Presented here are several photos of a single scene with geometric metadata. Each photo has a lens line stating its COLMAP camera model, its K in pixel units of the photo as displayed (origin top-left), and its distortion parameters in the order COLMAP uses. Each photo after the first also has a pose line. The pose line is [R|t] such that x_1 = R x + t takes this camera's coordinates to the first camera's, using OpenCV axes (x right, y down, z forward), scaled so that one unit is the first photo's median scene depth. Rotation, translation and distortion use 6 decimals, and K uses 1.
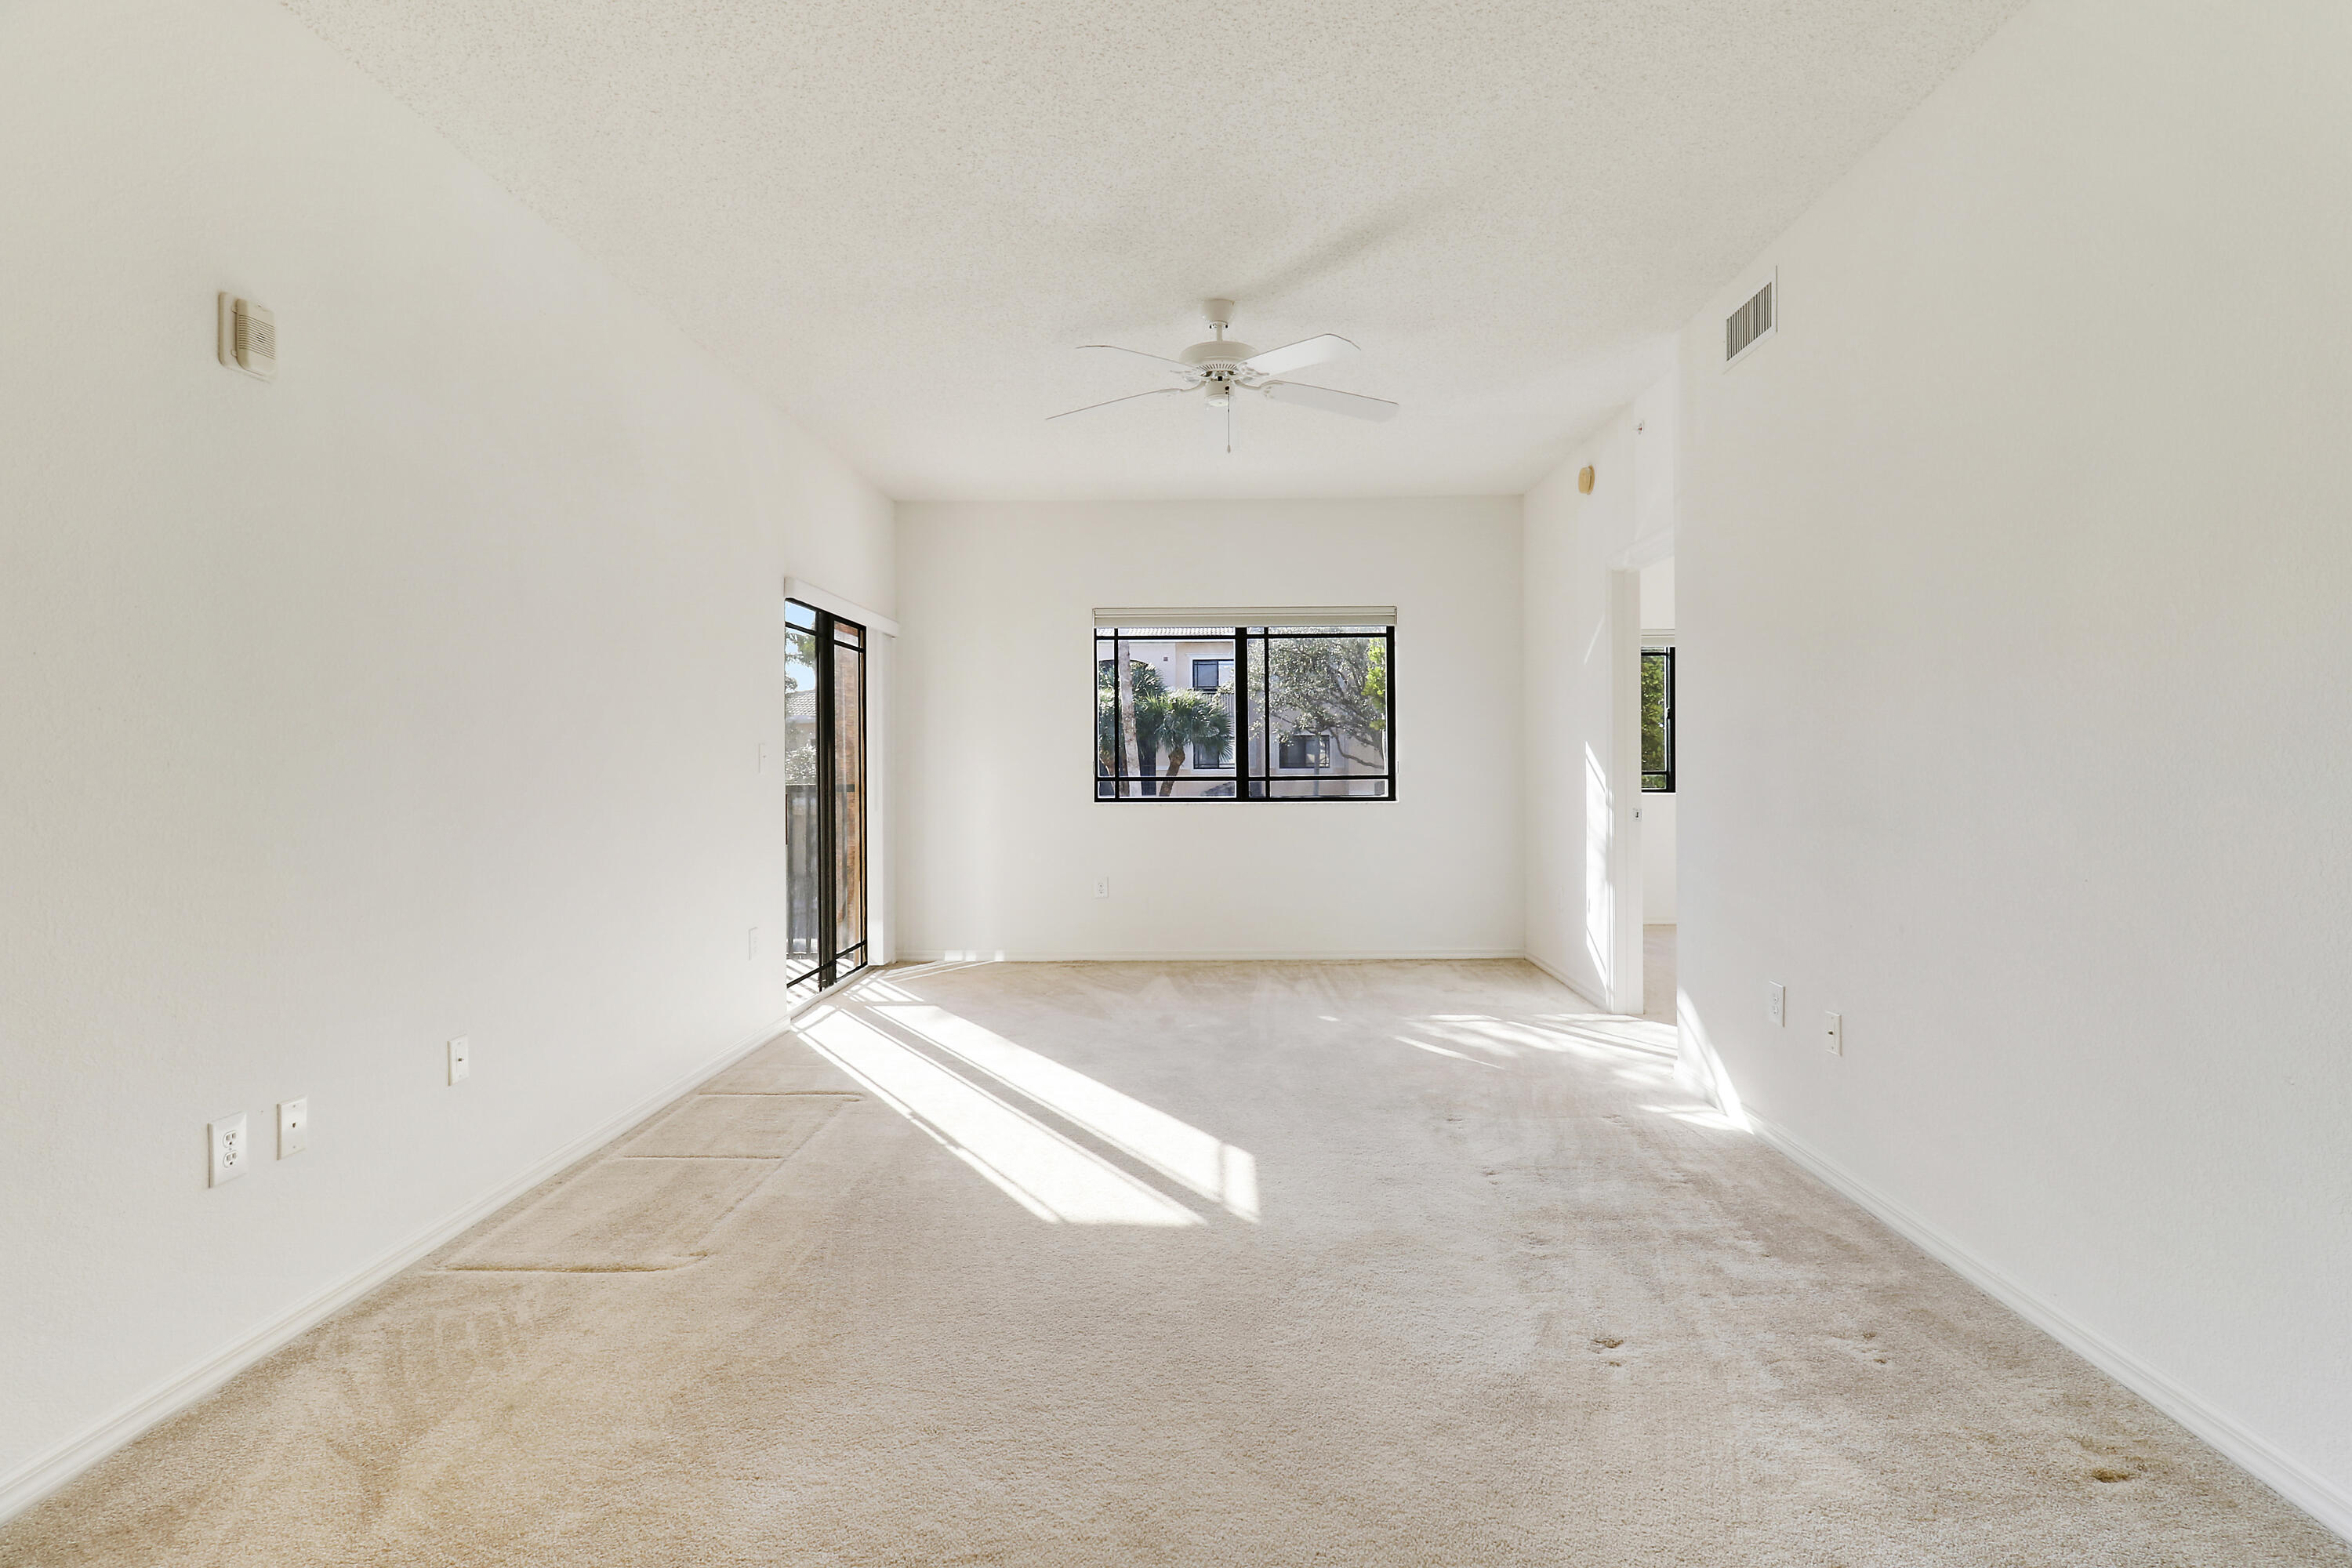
lens RADIAL K [[1097.2, 0, 1208.1], [0, 1097.2, 750.6], [0, 0, 1]] dist [0.000296, -0.010965]
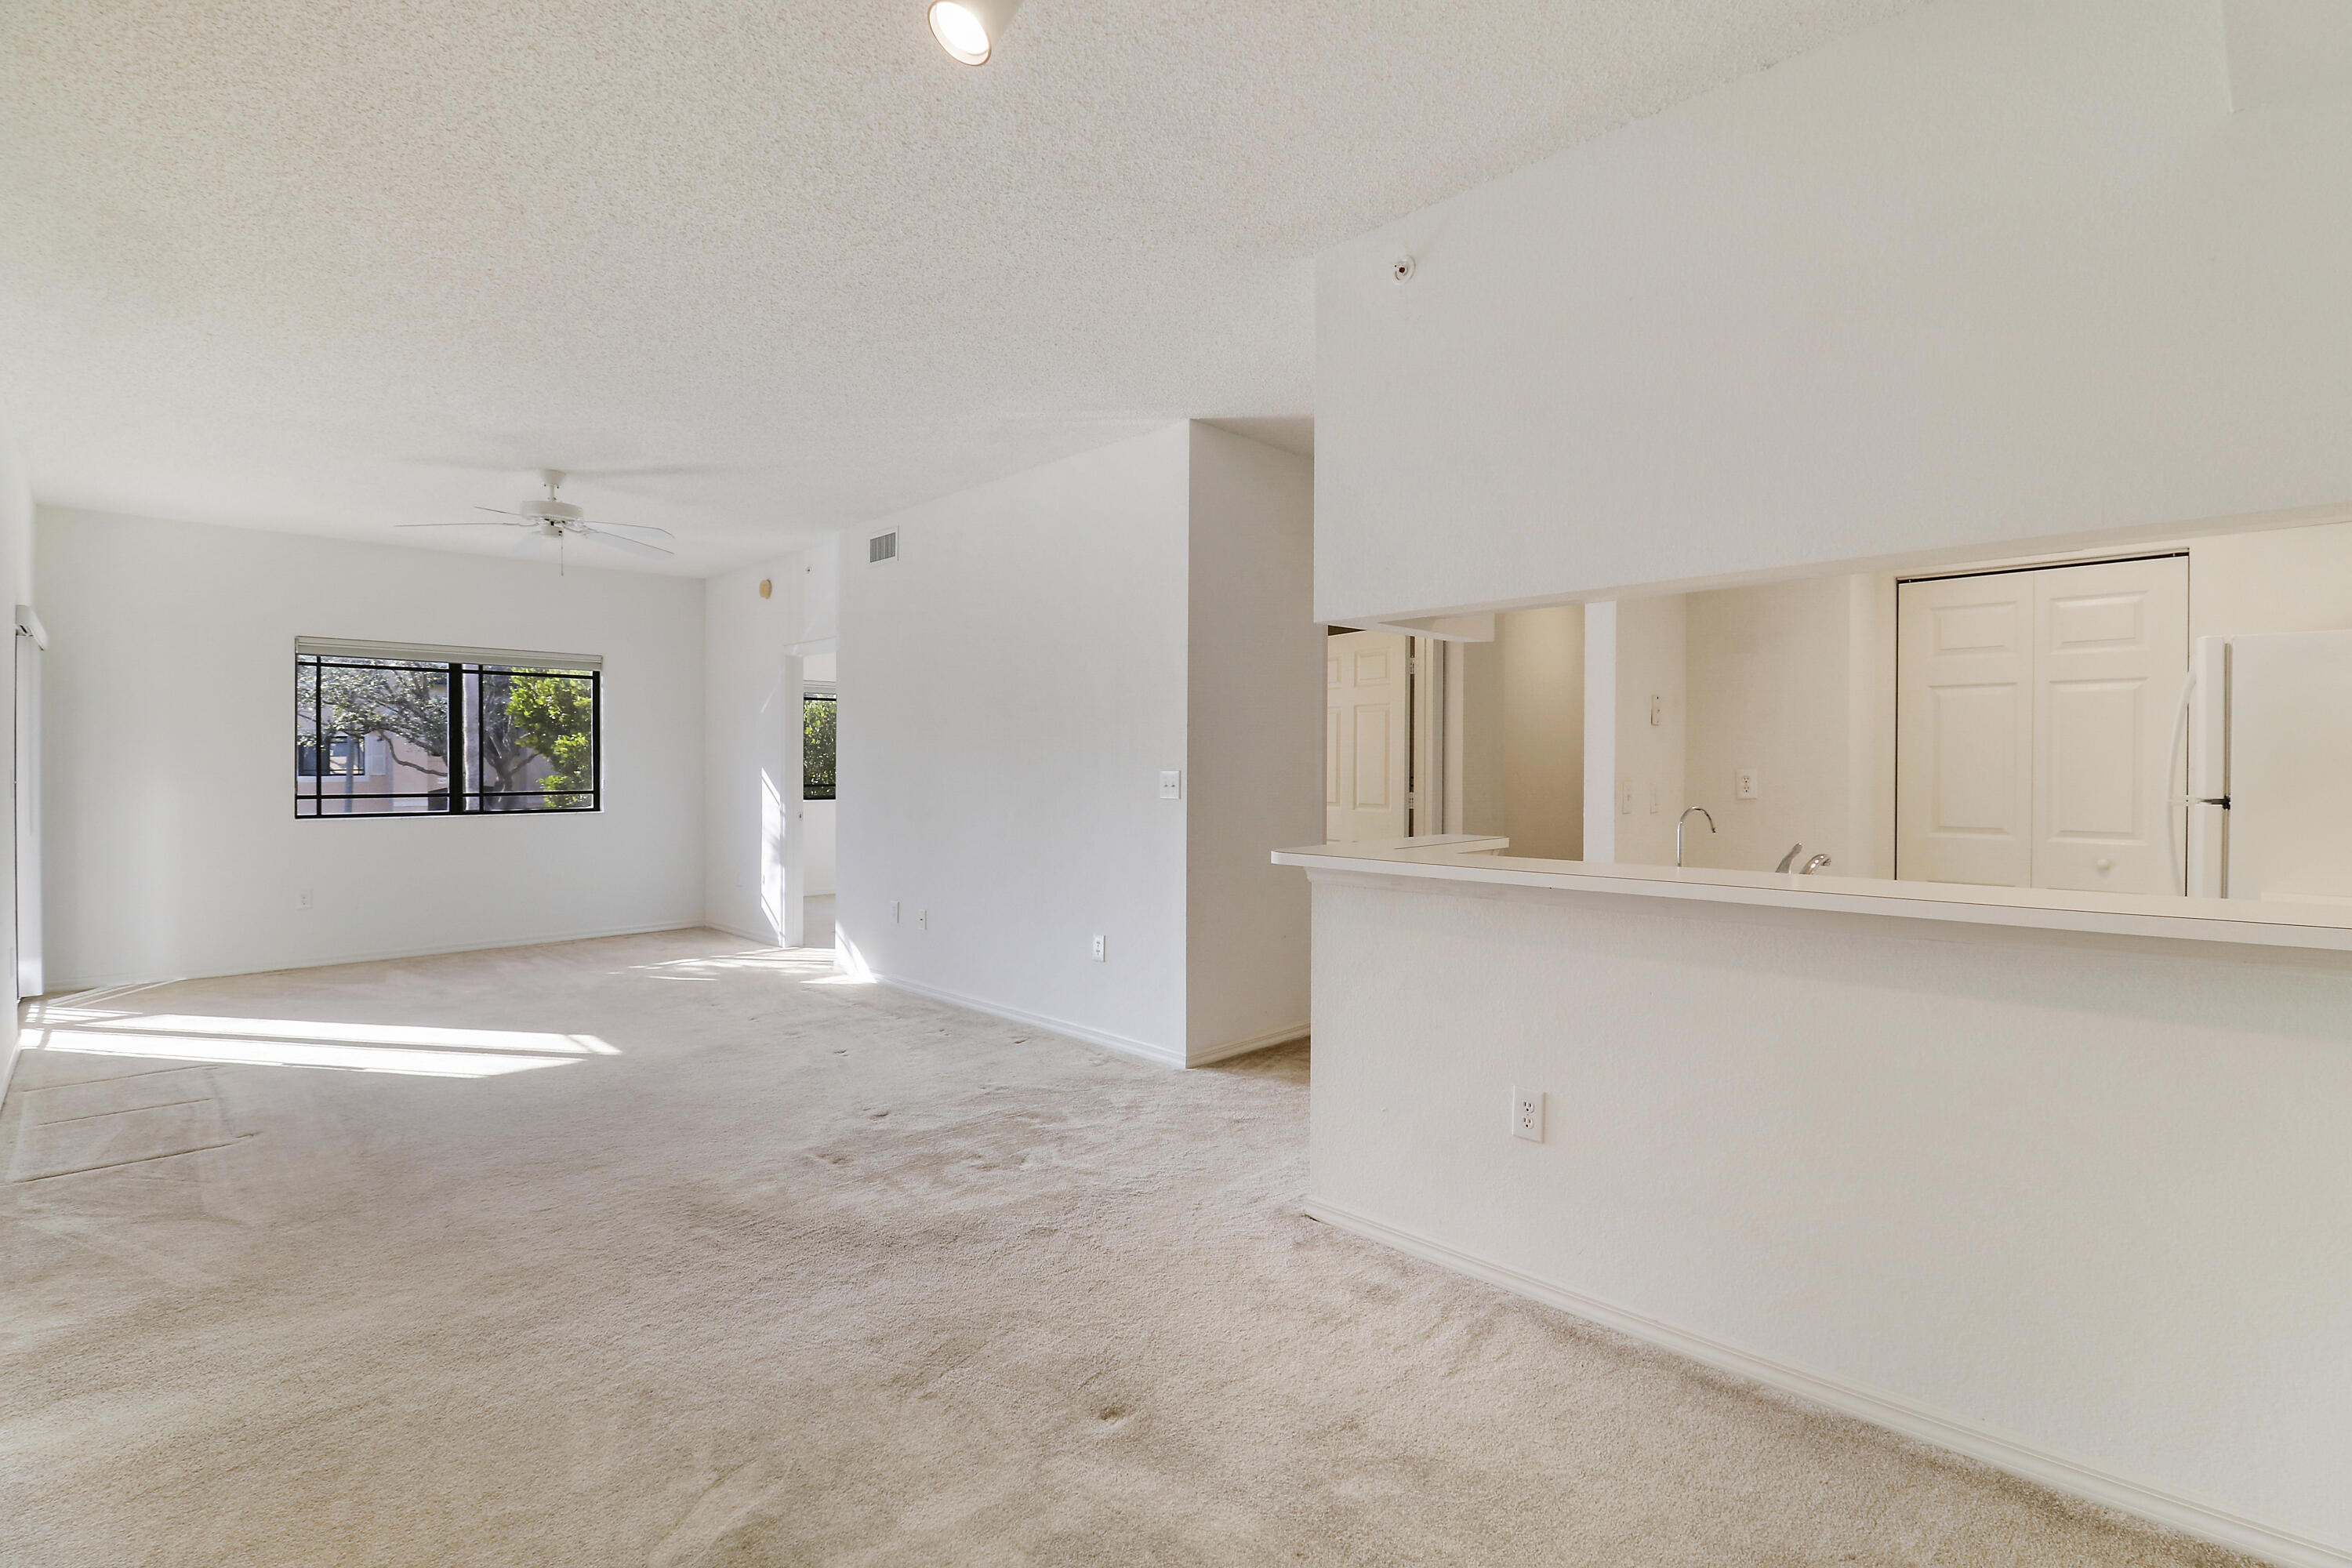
lens RADIAL K [[1097.2, 0, 1189.8], [0, 1097.2, 765.9], [0, 0, 1]] dist [0.000296, -0.010965]
pose [[0.707091, 0.003415, 0.707115, -0.309227], [-0.011481, 0.999912, 0.006651, -0.028217], [-0.707030, -0.012821, 0.707068, -0.467728]]
